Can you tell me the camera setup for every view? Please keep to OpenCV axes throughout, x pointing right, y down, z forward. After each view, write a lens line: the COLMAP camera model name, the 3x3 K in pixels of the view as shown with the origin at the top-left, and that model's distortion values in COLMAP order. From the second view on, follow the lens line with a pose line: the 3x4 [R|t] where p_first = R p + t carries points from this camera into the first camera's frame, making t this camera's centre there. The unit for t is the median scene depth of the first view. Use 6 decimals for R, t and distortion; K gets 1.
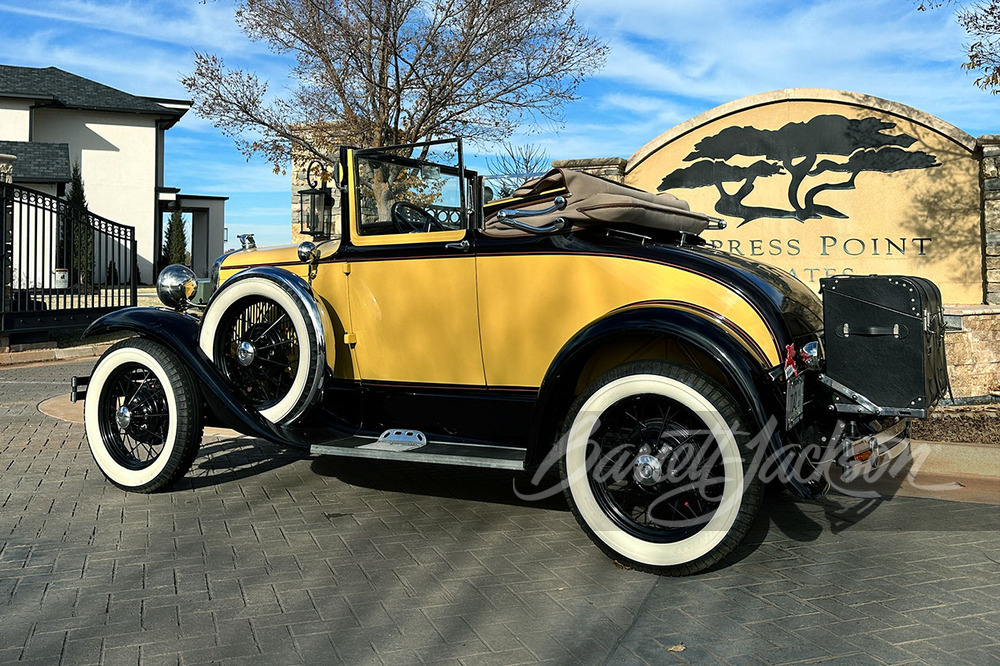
lens RADIAL K [[843.0, 0, 495.7], [0, 843.0, 332.3], [0, 0, 1]] dist [0.049398, -0.042960]
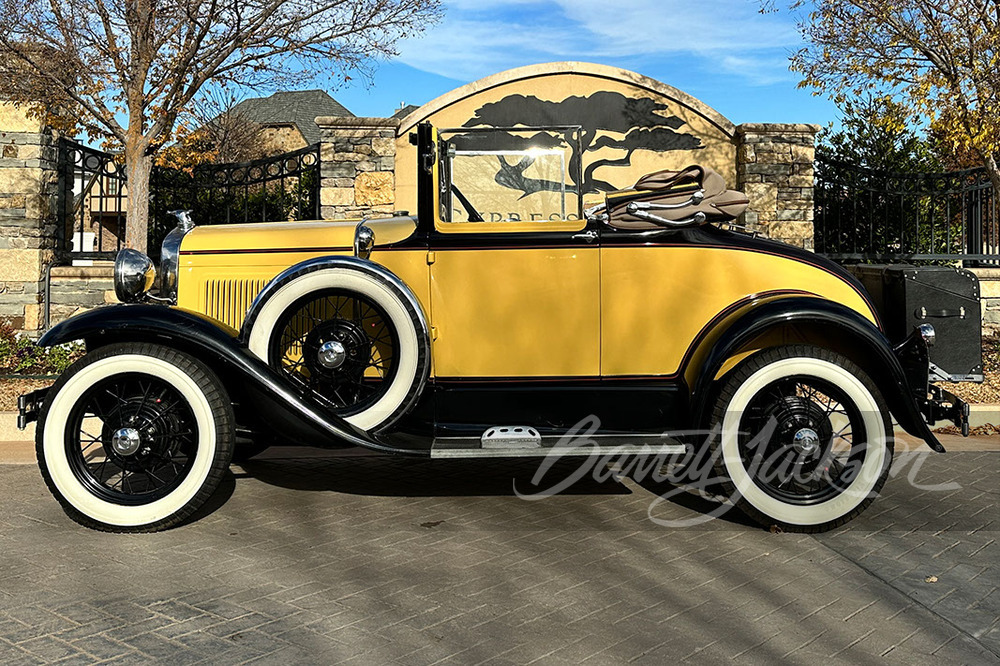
lens RADIAL K [[985.5, 0, 506.1], [0, 985.5, 328.8], [0, 0, 1]] dist [0.033110, 0.000000]
pose [[0.894223, -0.033457, 0.446369, -0.571224], [0.022595, 0.999305, 0.029637, -0.026703], [-0.447051, -0.016416, 0.894358, 0.001190]]
